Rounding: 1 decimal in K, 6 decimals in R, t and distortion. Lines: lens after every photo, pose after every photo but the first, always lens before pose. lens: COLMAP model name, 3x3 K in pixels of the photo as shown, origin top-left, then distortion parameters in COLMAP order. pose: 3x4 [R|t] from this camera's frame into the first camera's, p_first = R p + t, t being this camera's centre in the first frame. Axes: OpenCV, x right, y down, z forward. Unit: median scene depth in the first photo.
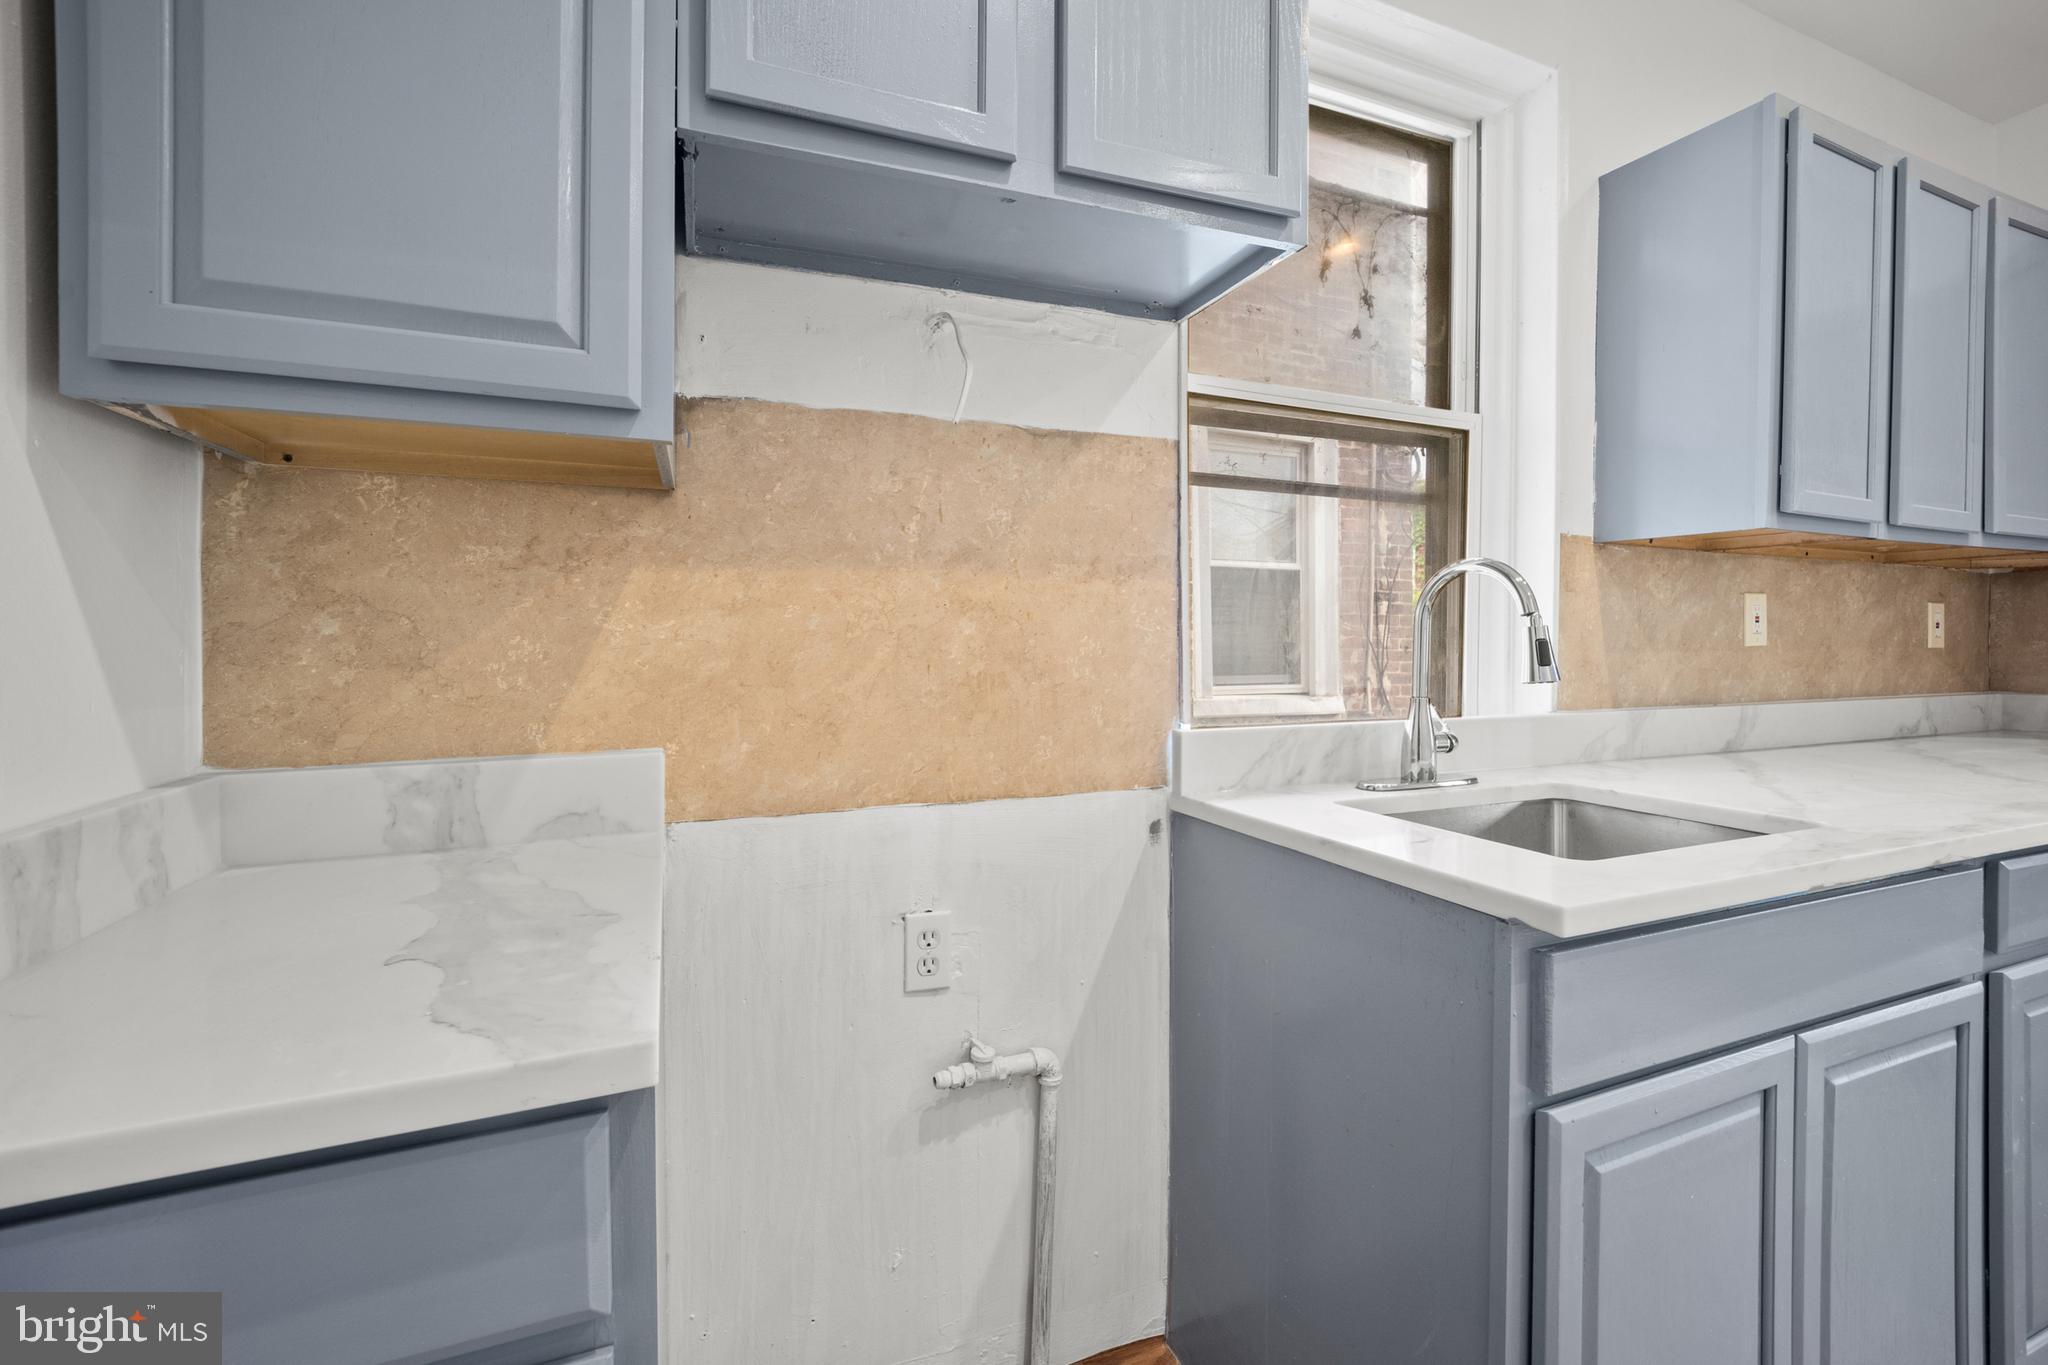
lens RADIAL K [[845.8, 0, 1022.1], [0, 845.8, 640.7], [0, 0, 1]] dist [-0.003975, -0.000052]
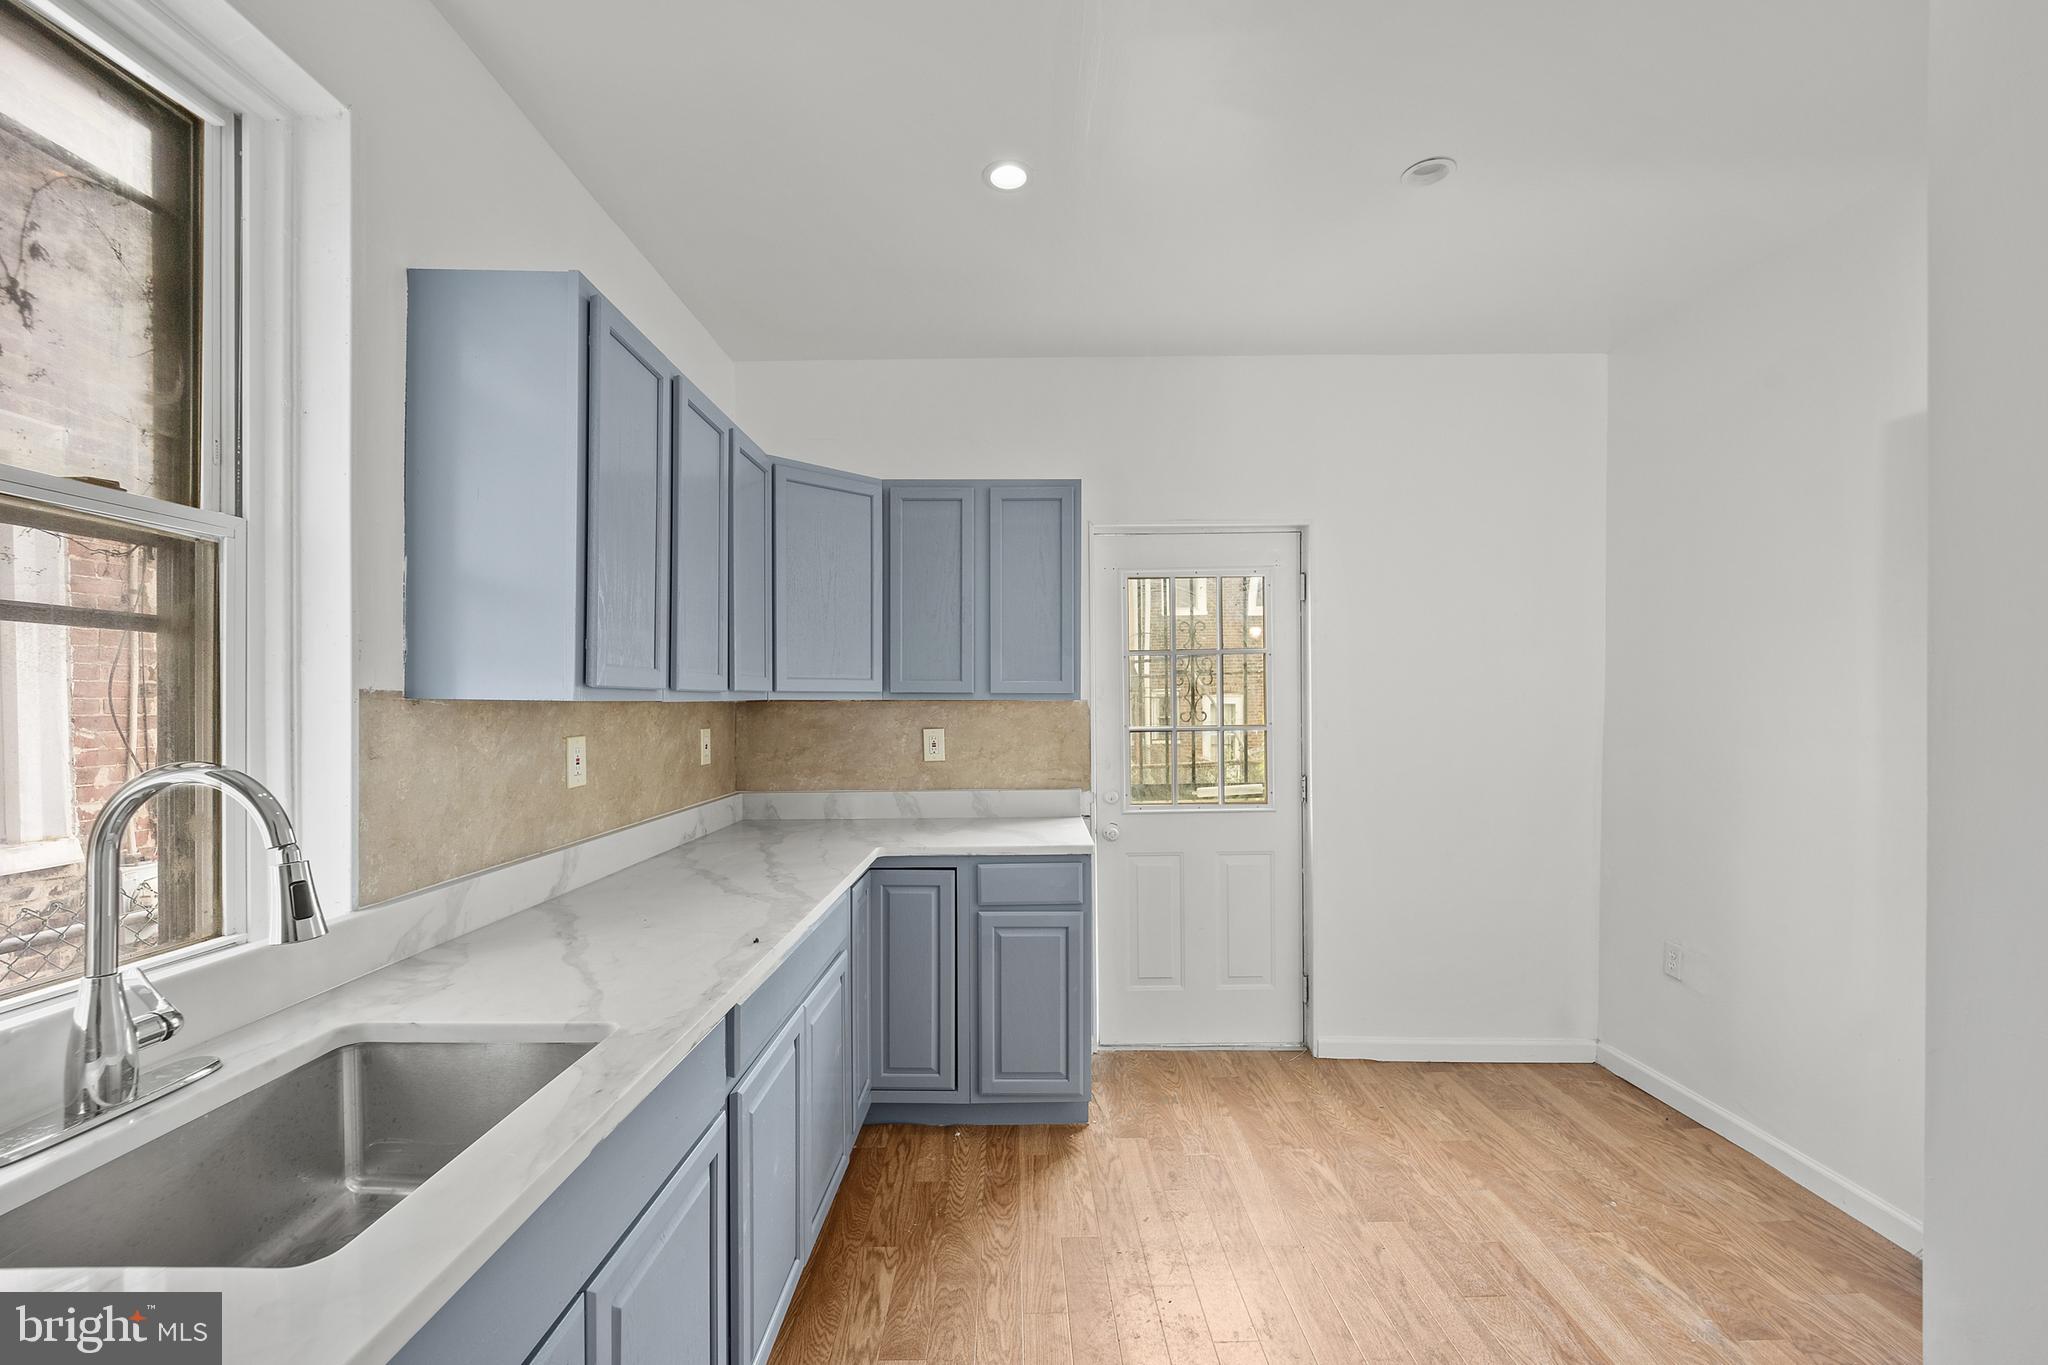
lens RADIAL K [[860.2, 0, 1018.8], [0, 860.2, 715.9], [0, 0, 1]] dist [-0.005062, -0.000402]
pose [[0.394539, -0.017650, 0.918710, 0.137786], [0.002197, 0.999831, 0.018265, -0.123286], [-0.918877, -0.005188, 0.394511, 0.097743]]
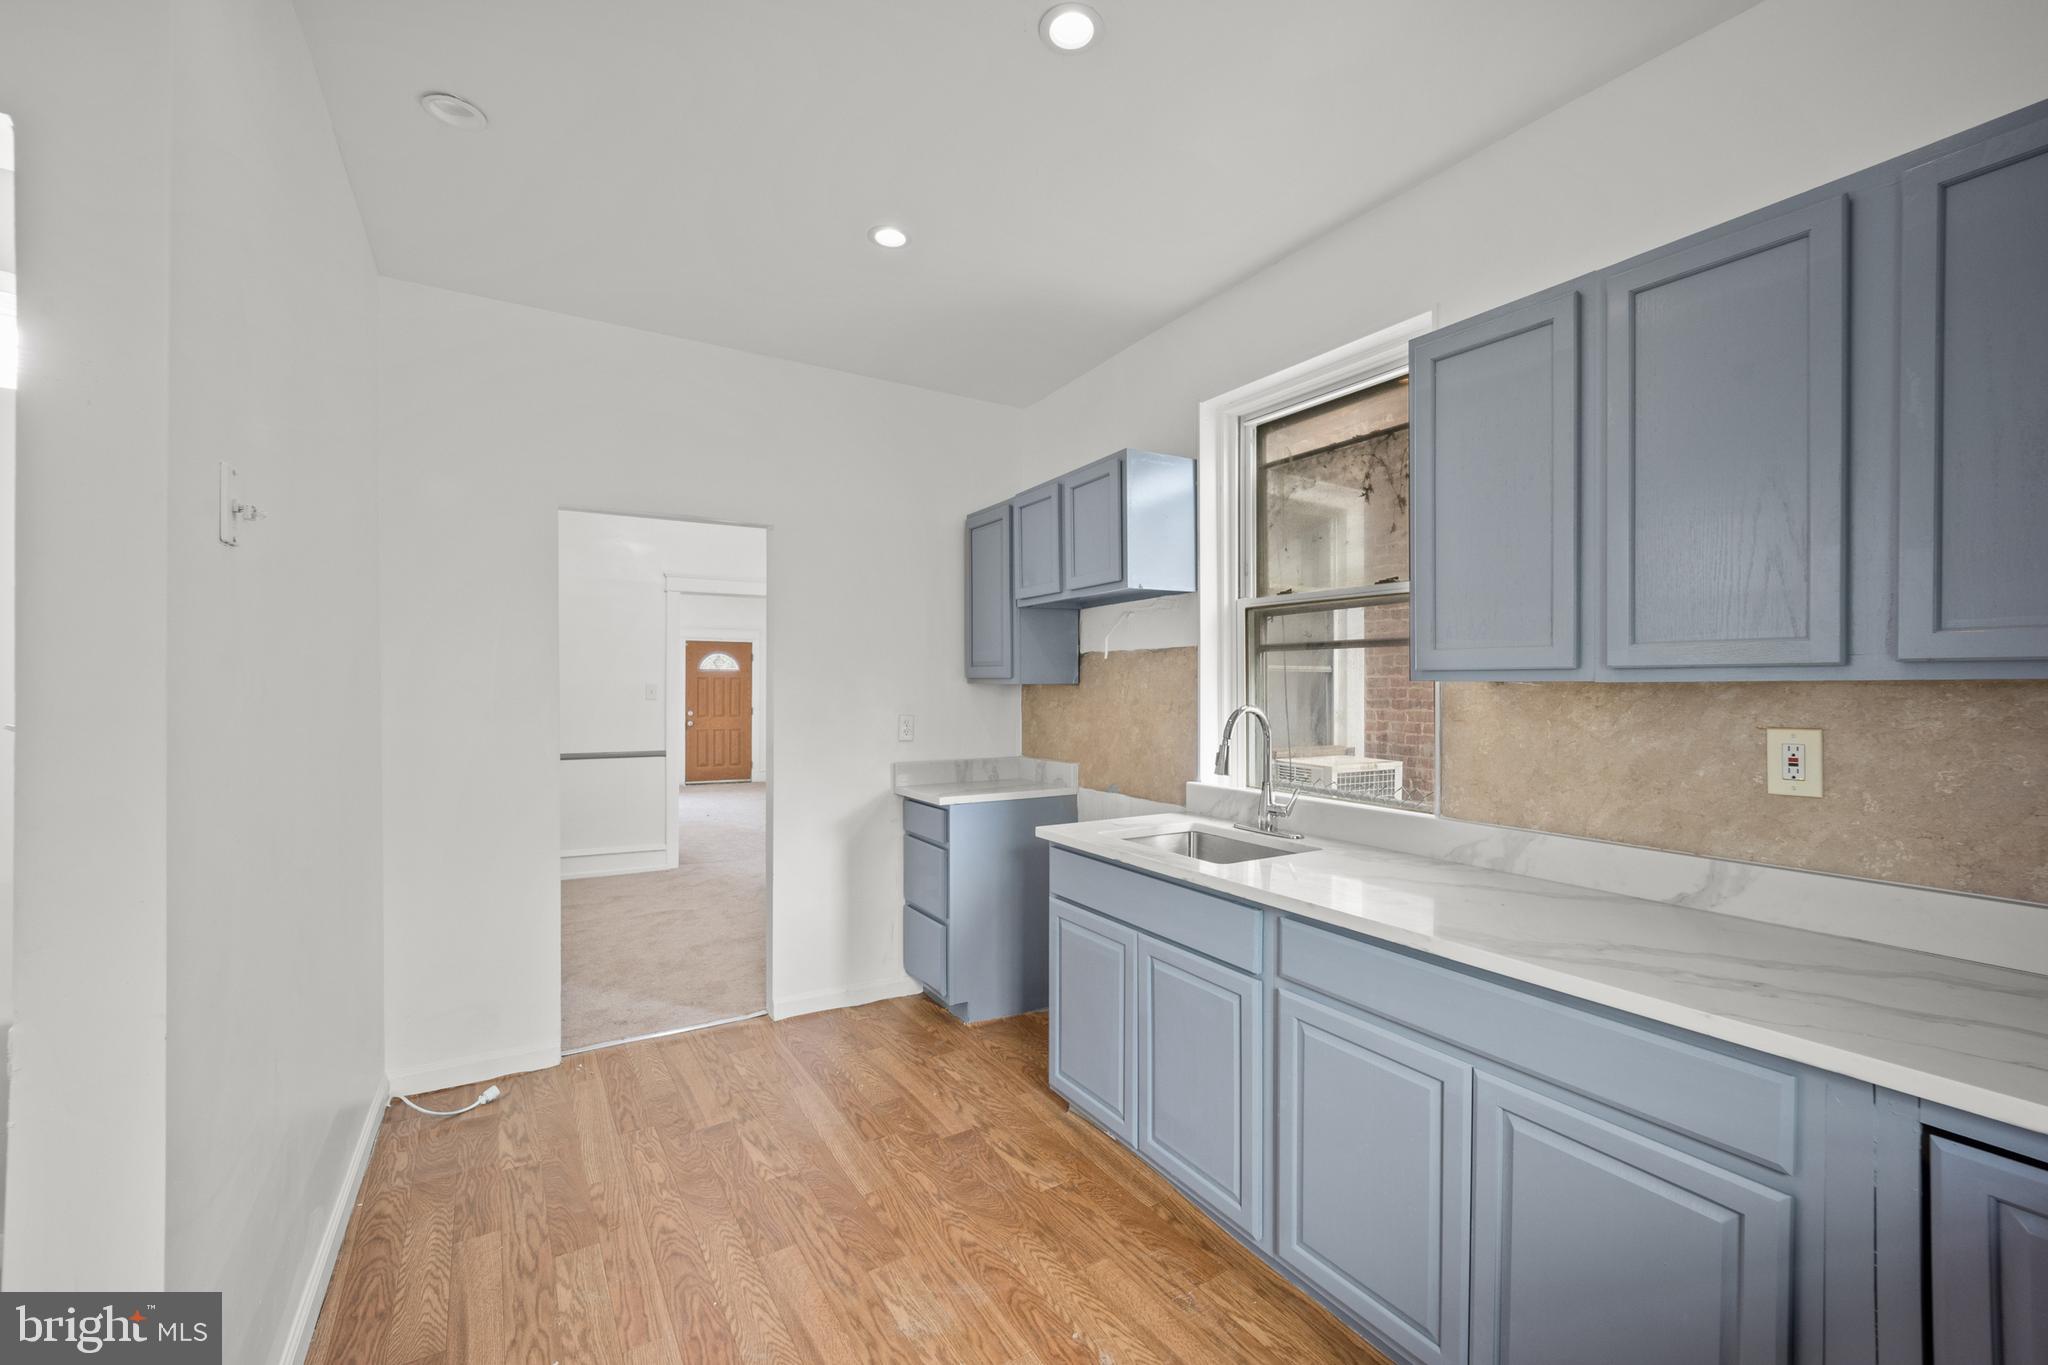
lens RADIAL K [[850.0, 0, 1024.0], [0, 850.0, 682.5], [0, 0, 1]] dist [-0.002135, -0.000254]
pose [[0.146664, -0.004158, -0.989178, 1.902694], [-0.003679, 0.999982, -0.004749, -0.114215], [0.989180, 0.004336, 0.146646, 0.218756]]
